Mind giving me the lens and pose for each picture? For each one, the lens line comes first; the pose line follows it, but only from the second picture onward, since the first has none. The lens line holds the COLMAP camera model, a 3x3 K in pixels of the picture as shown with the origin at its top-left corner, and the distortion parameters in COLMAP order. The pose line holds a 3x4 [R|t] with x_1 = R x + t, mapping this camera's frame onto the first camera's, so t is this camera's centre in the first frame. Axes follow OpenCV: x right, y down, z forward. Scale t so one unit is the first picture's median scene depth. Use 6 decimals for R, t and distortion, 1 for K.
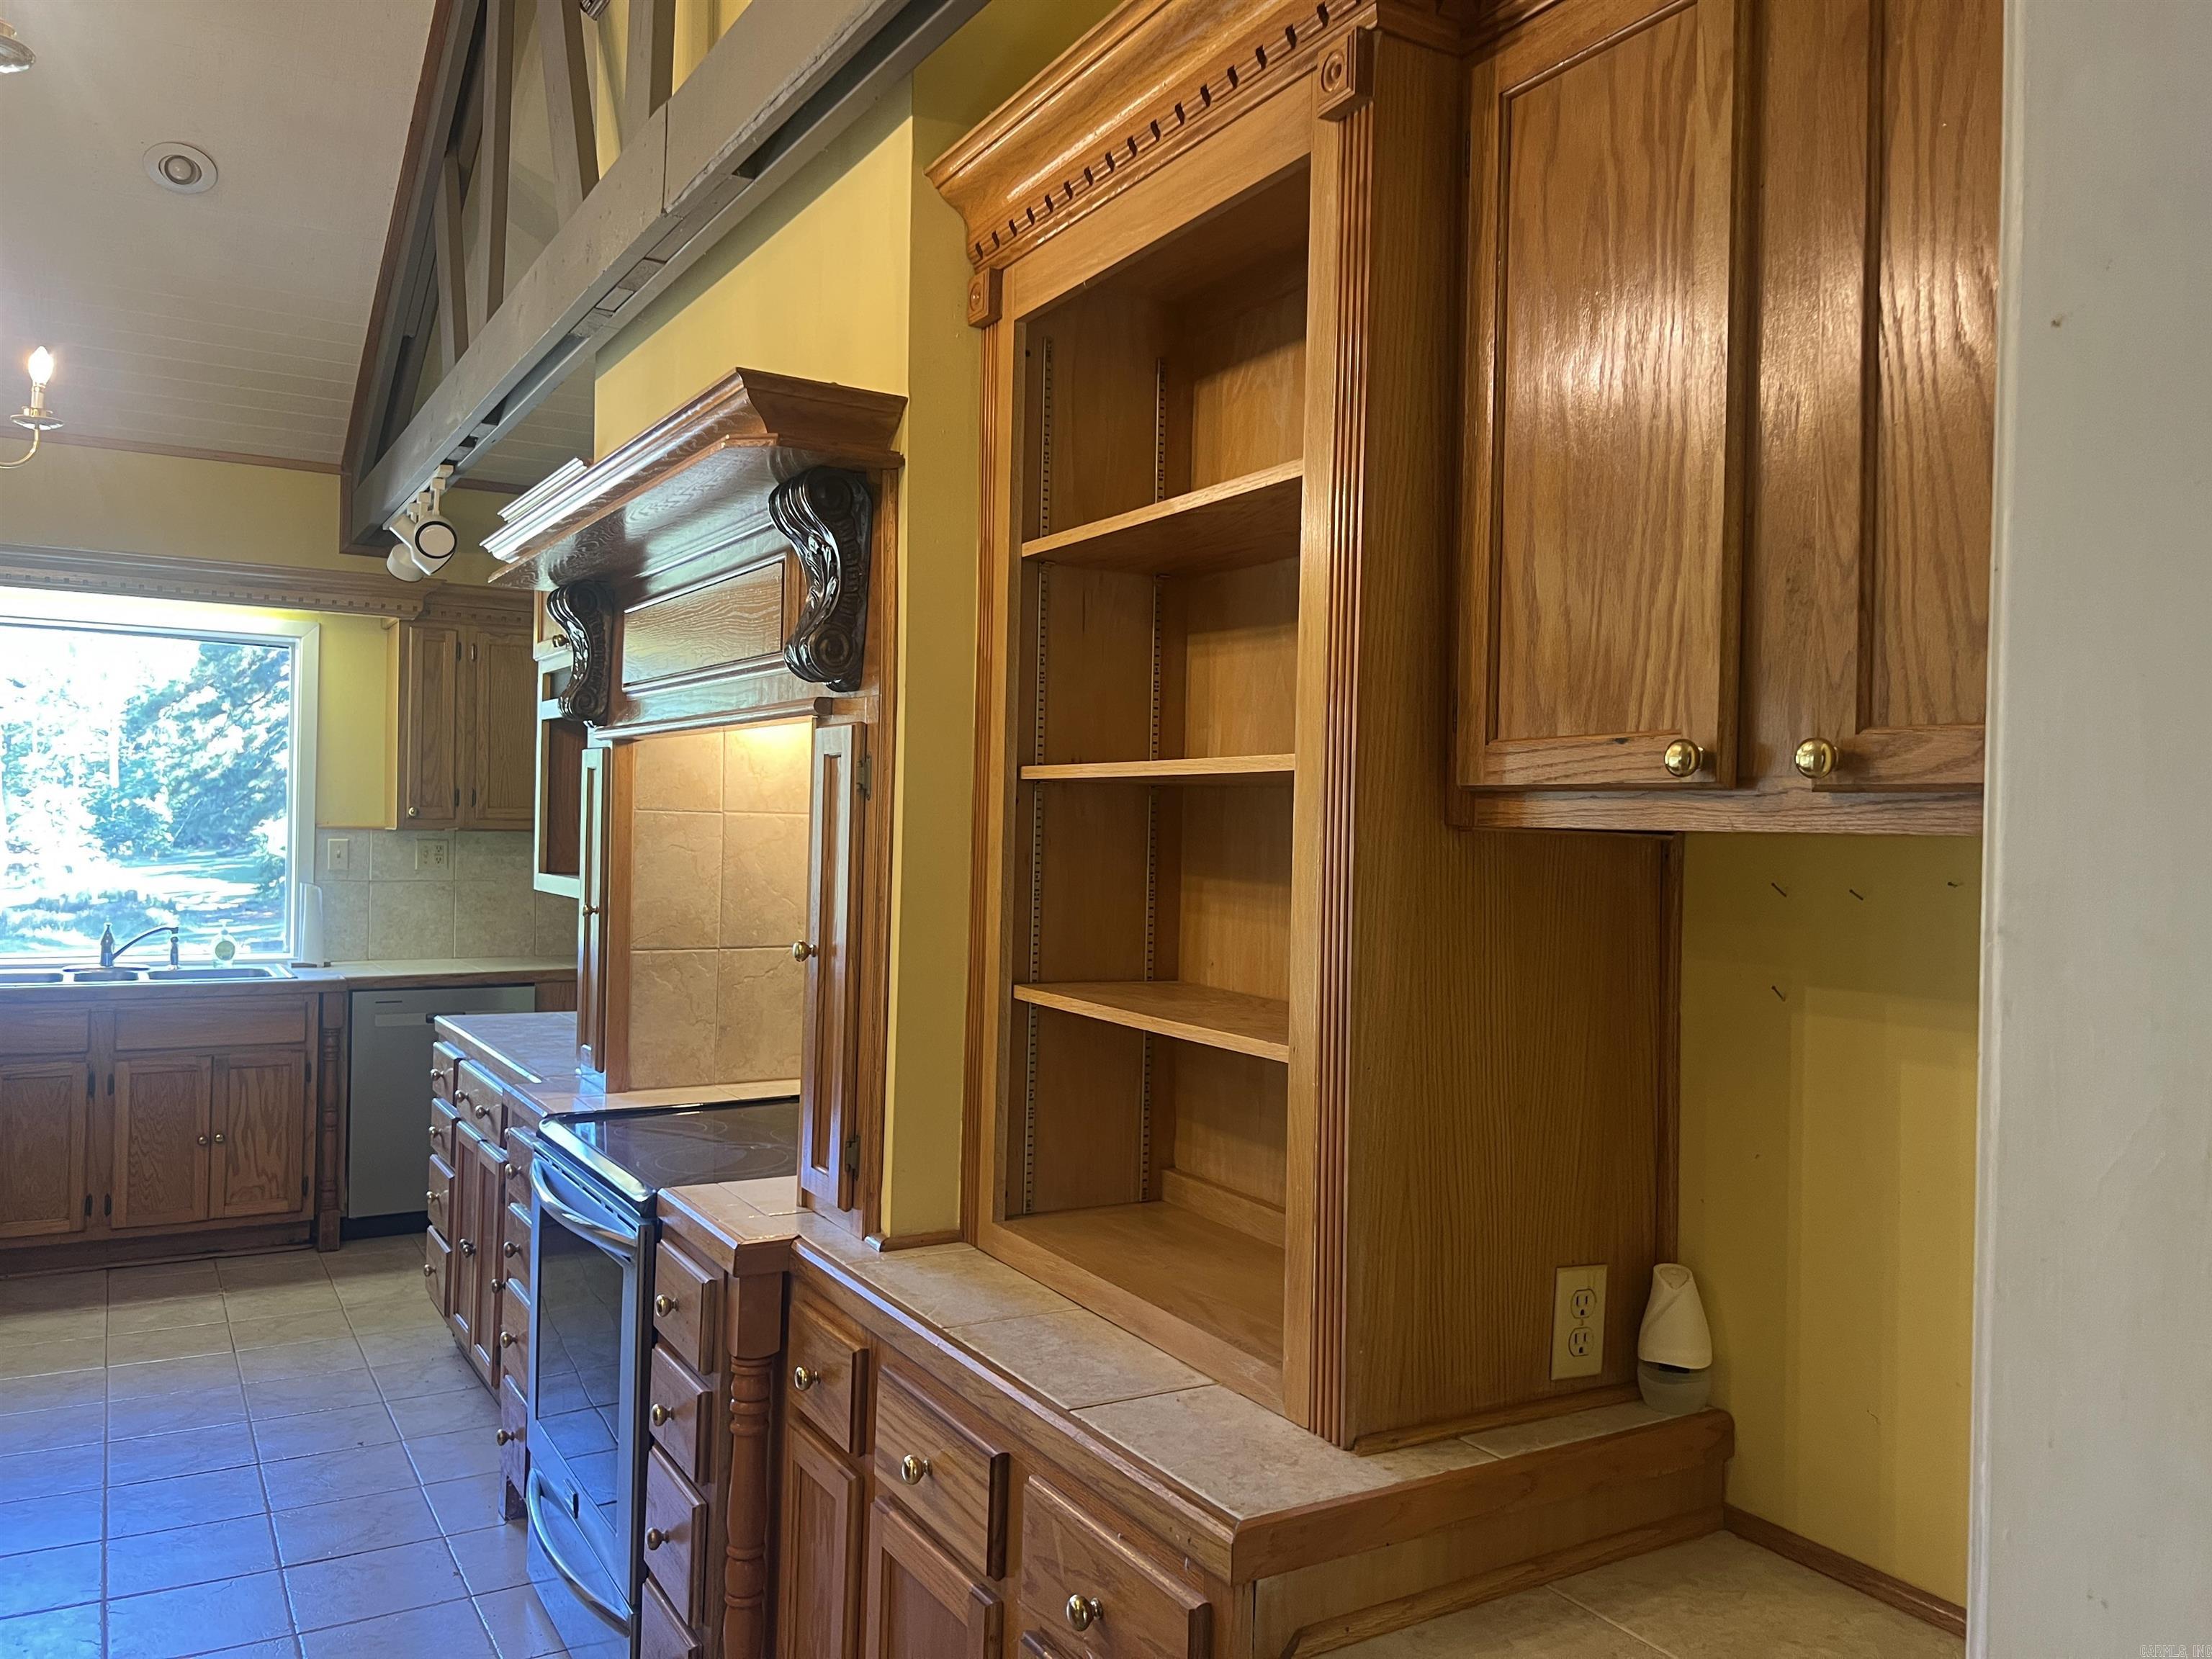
lens RADIAL K [[1657.2, 0, 1096.8], [0, 1657.2, 821.4], [0, 0, 1]] dist [0.032177, -0.018108]
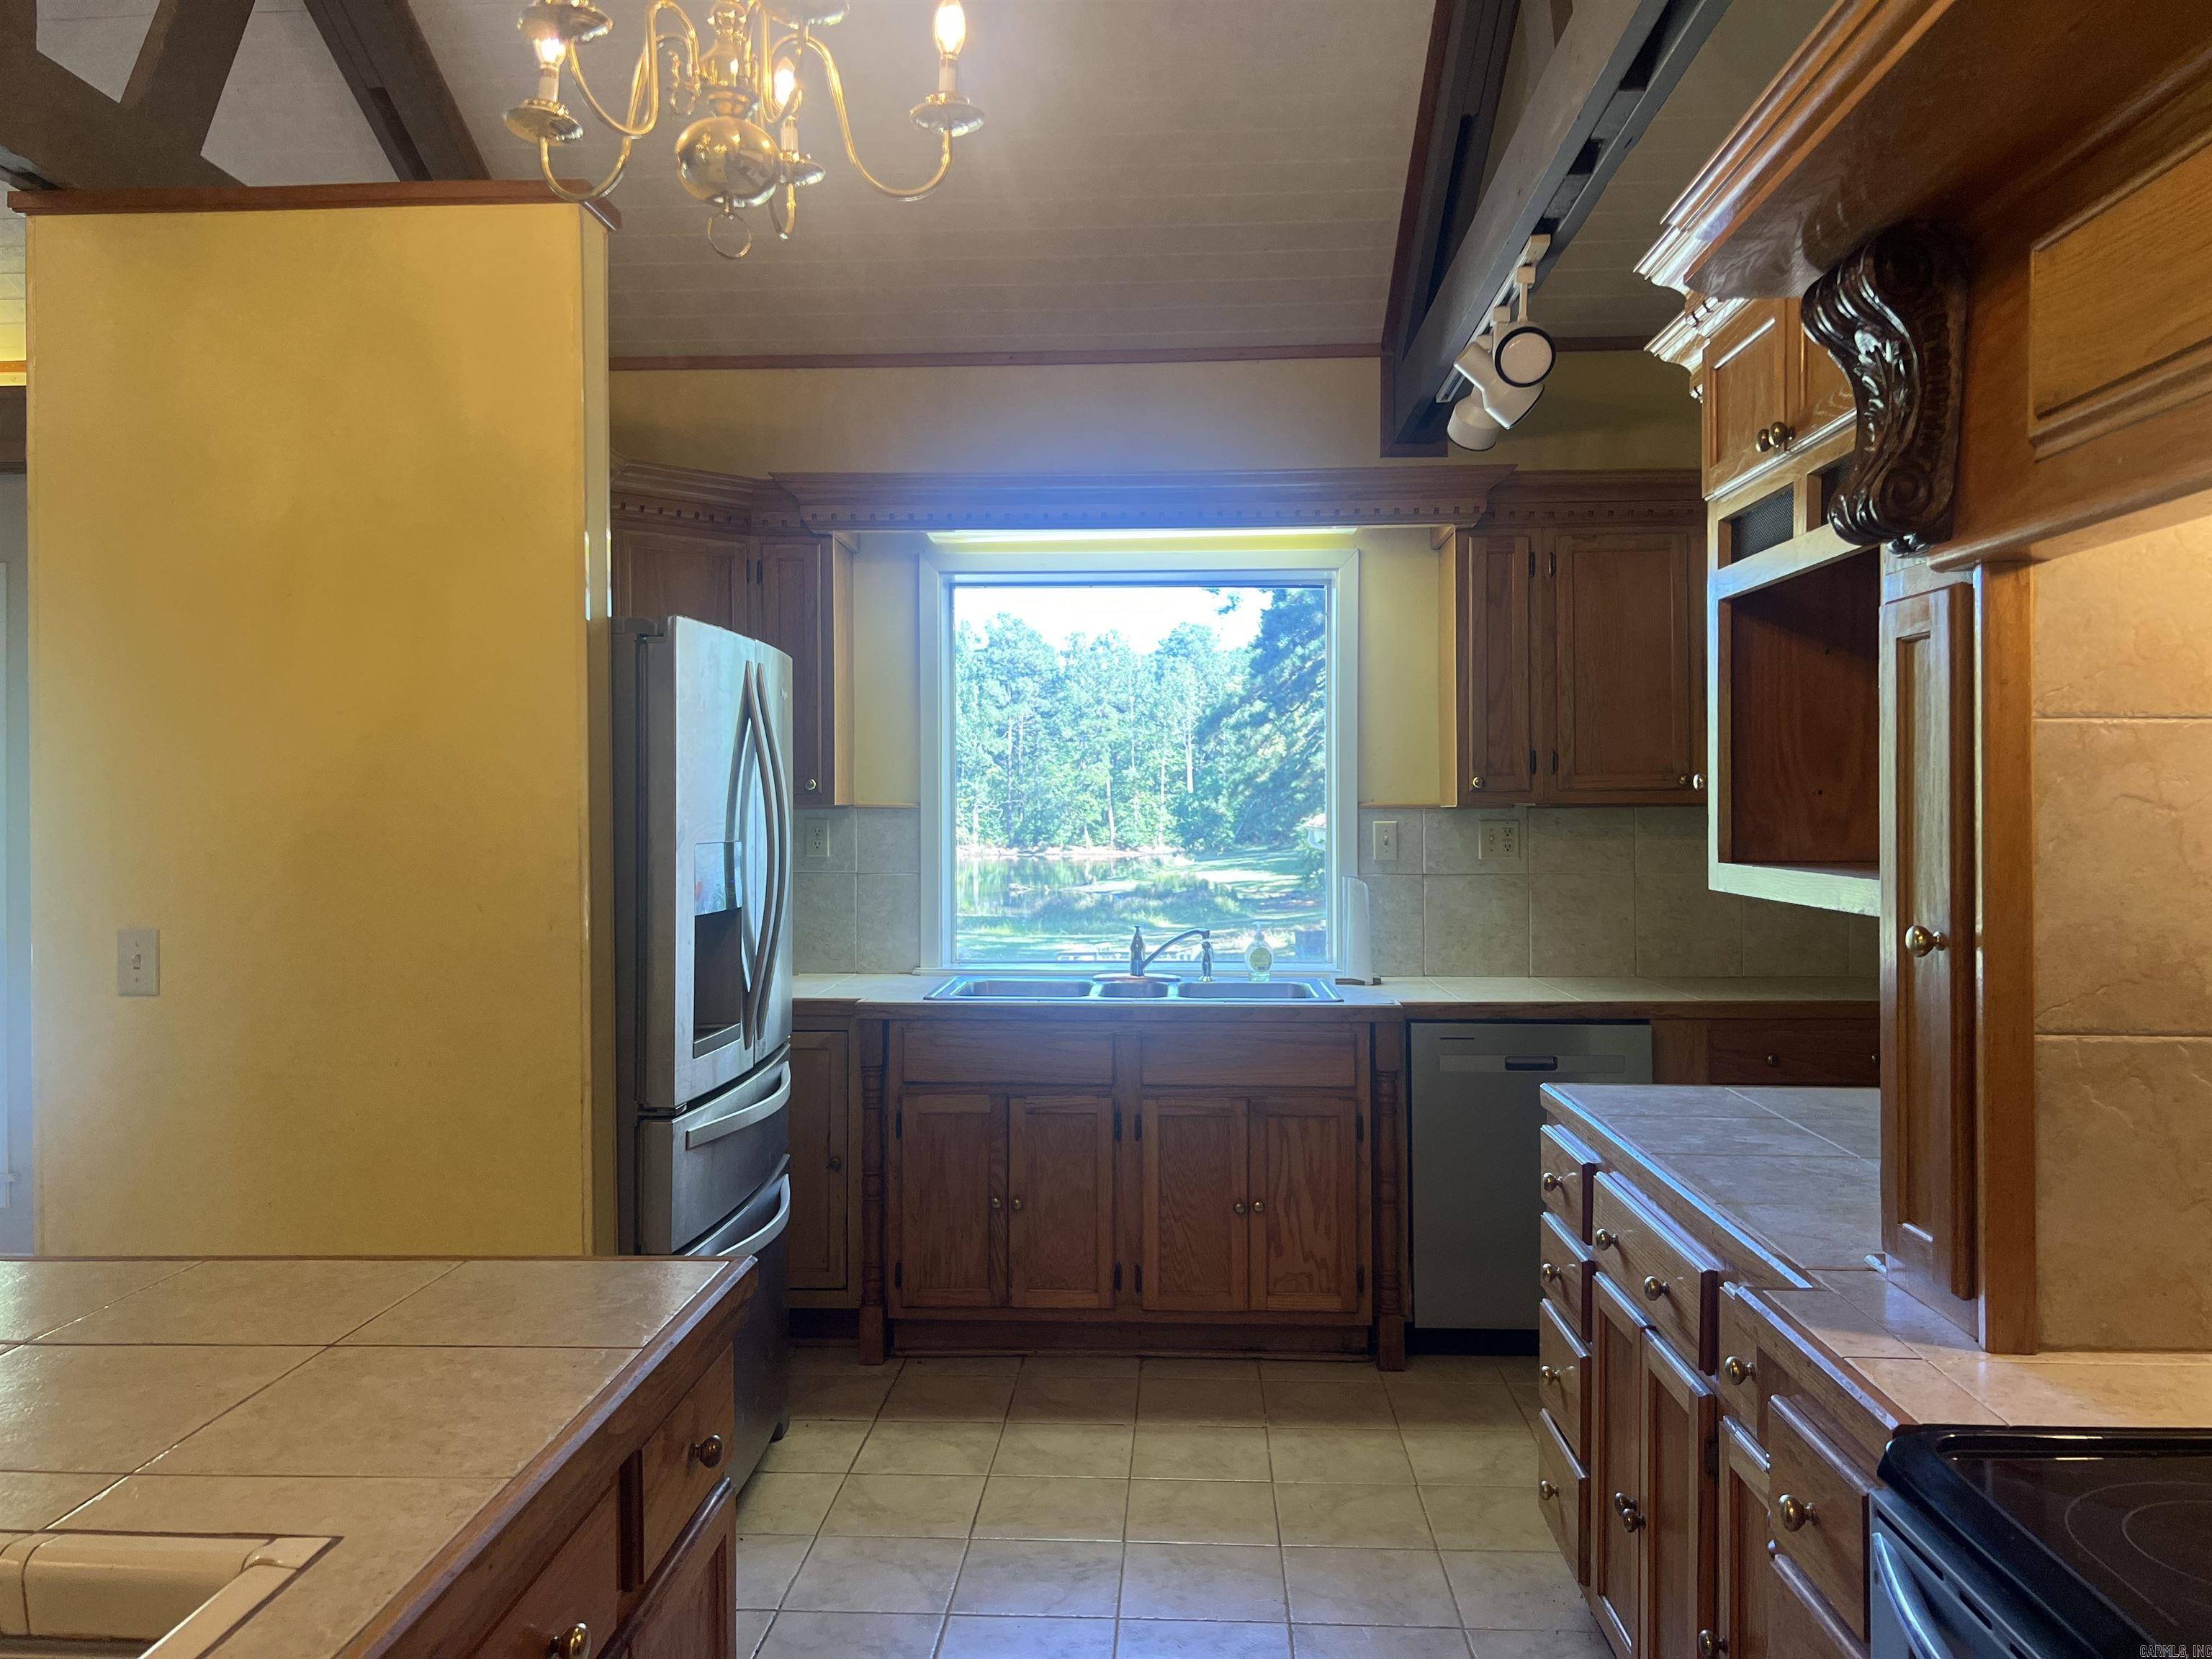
lens RADIAL K [[1657.2, 0, 1097.1], [0, 1657.2, 822.5], [0, 0, 1]] dist [0.032177, -0.018108]
pose [[0.832061, -0.017671, -0.554402, -0.153012], [0.020779, 0.999784, -0.000682, 0.010233], [0.554294, -0.010953, 0.832249, 0.310862]]
